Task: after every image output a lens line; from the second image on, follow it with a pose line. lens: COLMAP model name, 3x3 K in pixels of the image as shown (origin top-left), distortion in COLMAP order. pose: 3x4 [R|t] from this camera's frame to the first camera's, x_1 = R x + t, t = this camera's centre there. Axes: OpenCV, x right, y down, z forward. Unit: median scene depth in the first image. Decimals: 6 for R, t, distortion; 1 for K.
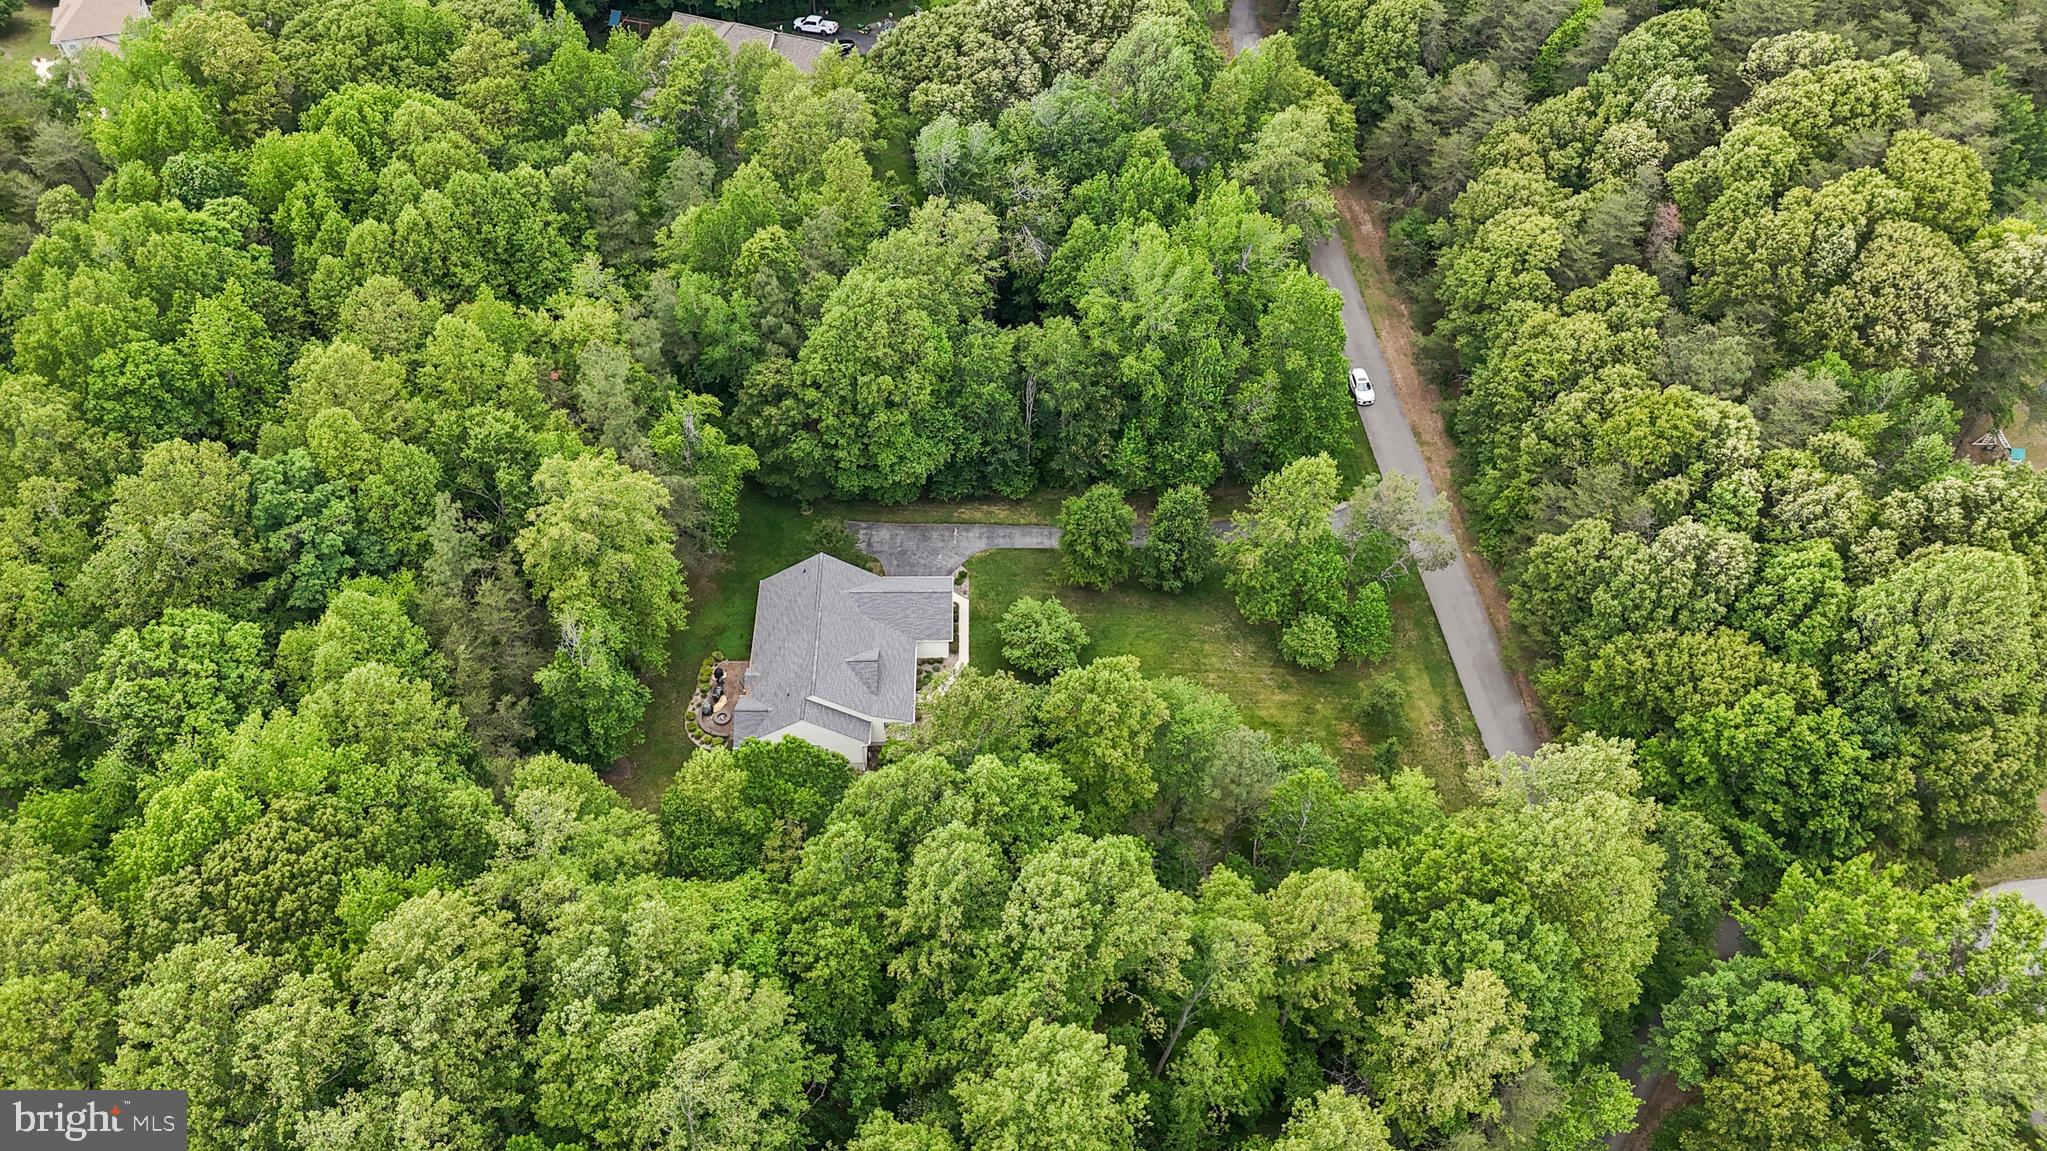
lens RADIAL K [[1547.5, 0, 1023.5], [0, 1547.5, 575.5], [0, 0, 1]] dist [0.084259, -0.072233]
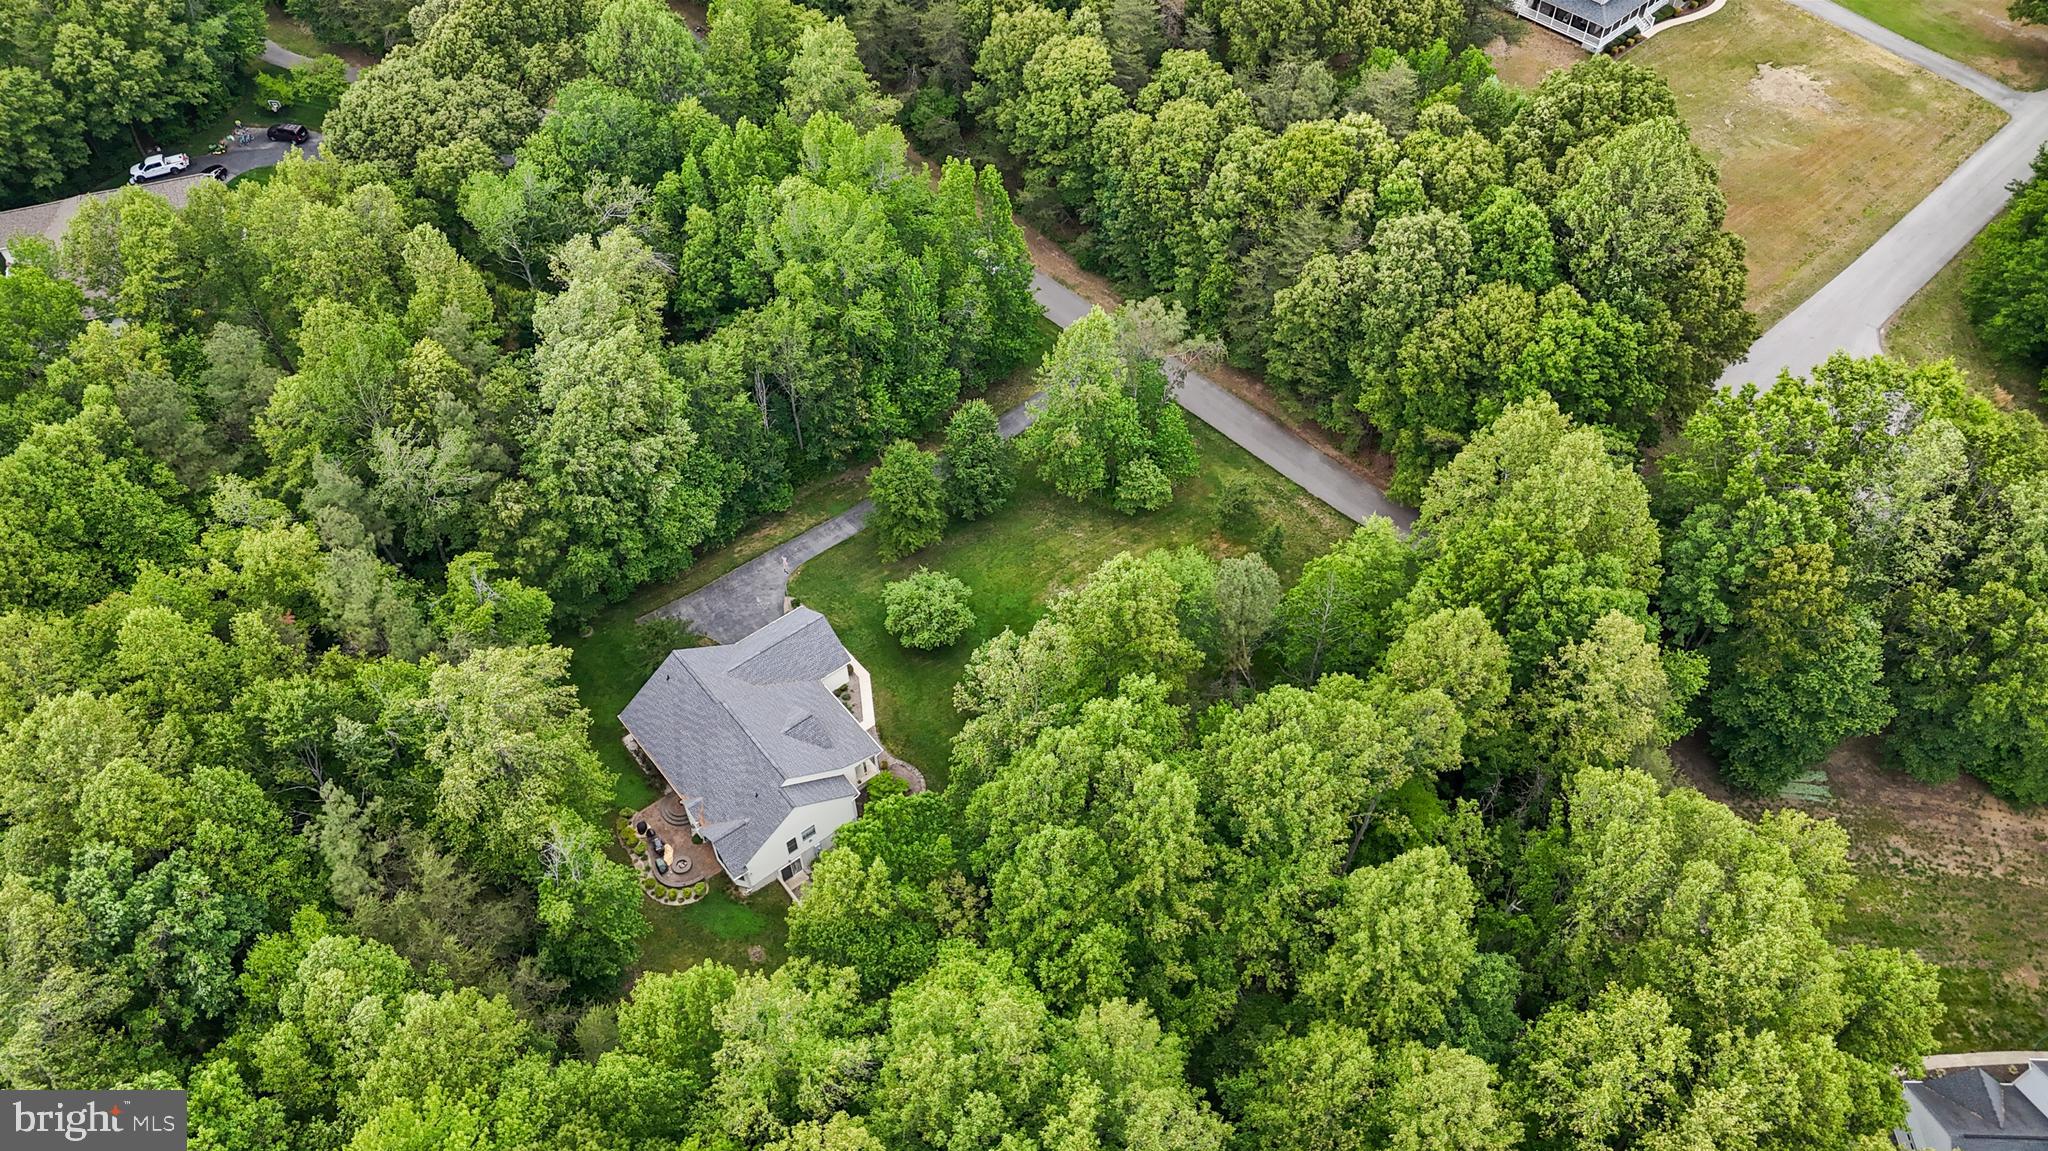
lens RADIAL K [[1565.2, 0, 1031.0], [0, 1565.2, 564.7], [0, 0, 1]] dist [0.121130, -0.203261]
pose [[0.793894, -0.476530, 0.377691, -0.289085], [0.471880, 0.874575, 0.111570, -0.062469], [-0.383486, 0.089650, 0.919185, 0.087961]]
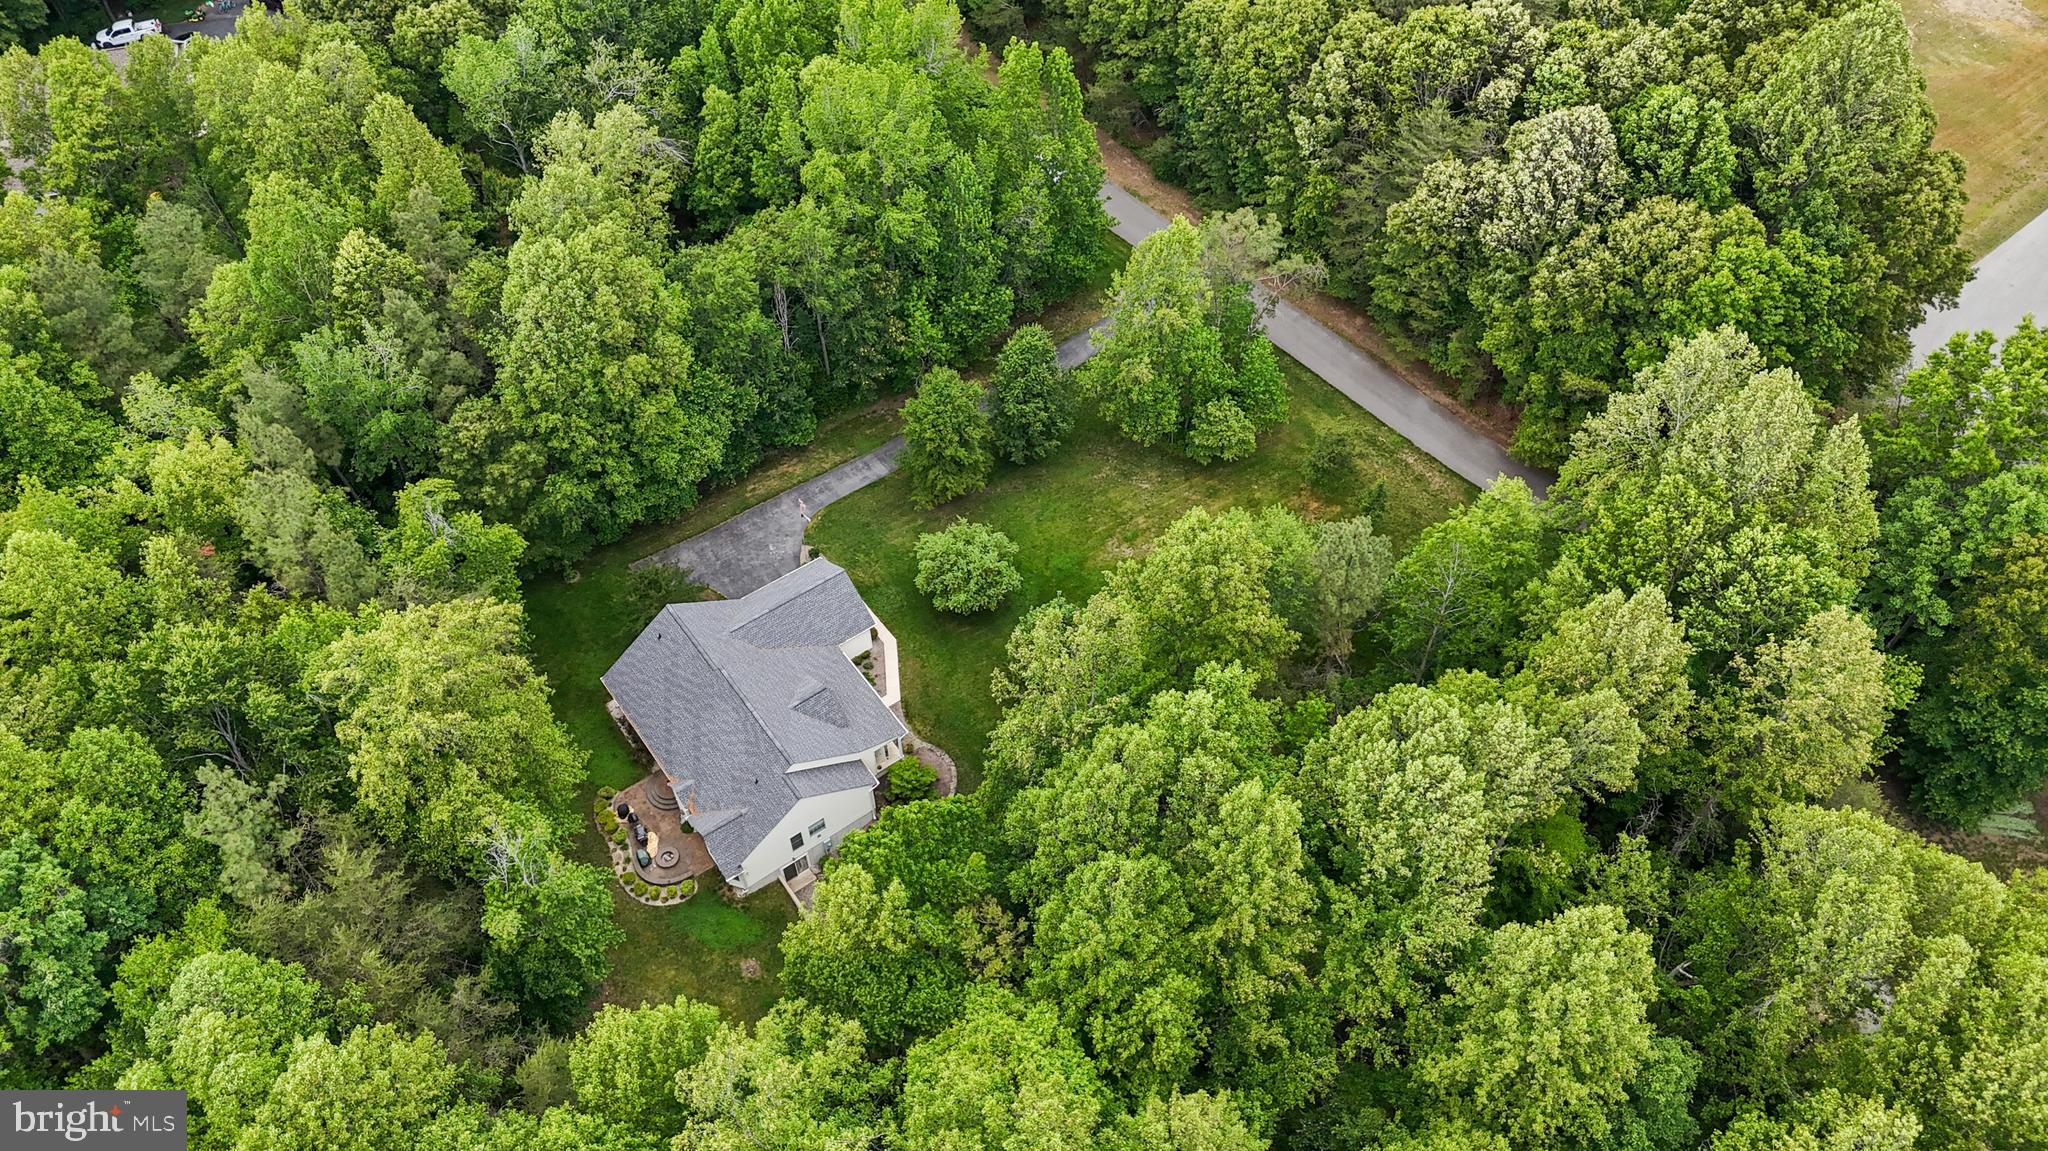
lens RADIAL K [[1548.3, 0, 1024.0], [0, 1548.3, 575.5], [0, 0, 1]] dist [0.084259, -0.072233]
pose [[0.821791, -0.460317, 0.335811, -0.238548], [0.441221, 0.887013, 0.136135, -0.054248], [-0.360534, 0.036292, 0.932040, 0.232890]]
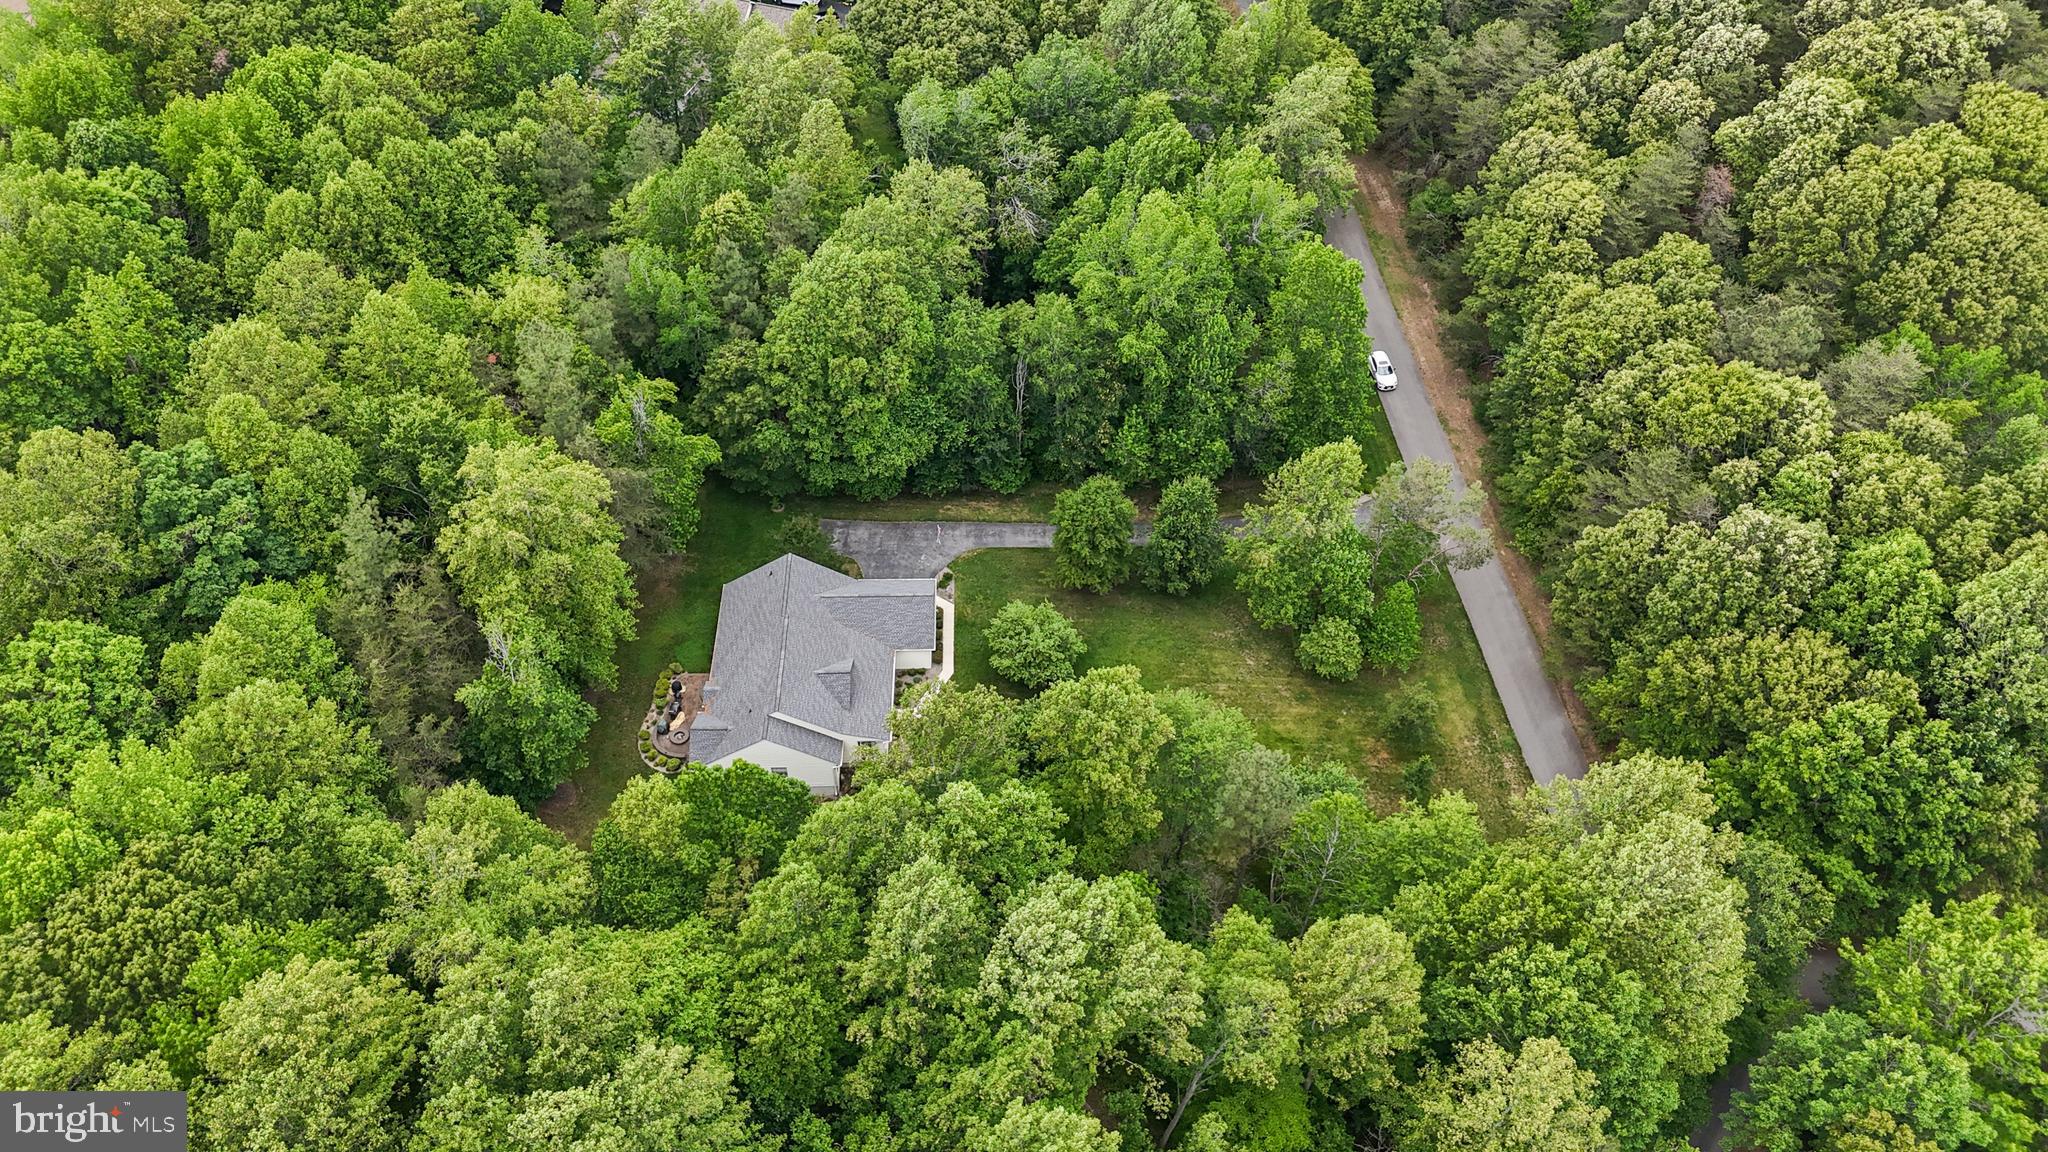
lens RADIAL K [[1548.3, 0, 1024.0], [0, 1548.3, 576.0], [0, 0, 1]] dist [0.084259, -0.072233]
pose [[0.999972, -0.005924, -0.004646, 0.010613], [0.005907, 0.999976, -0.003616, 0.002732], [0.004667, 0.003588, 0.999983, 0.095734]]
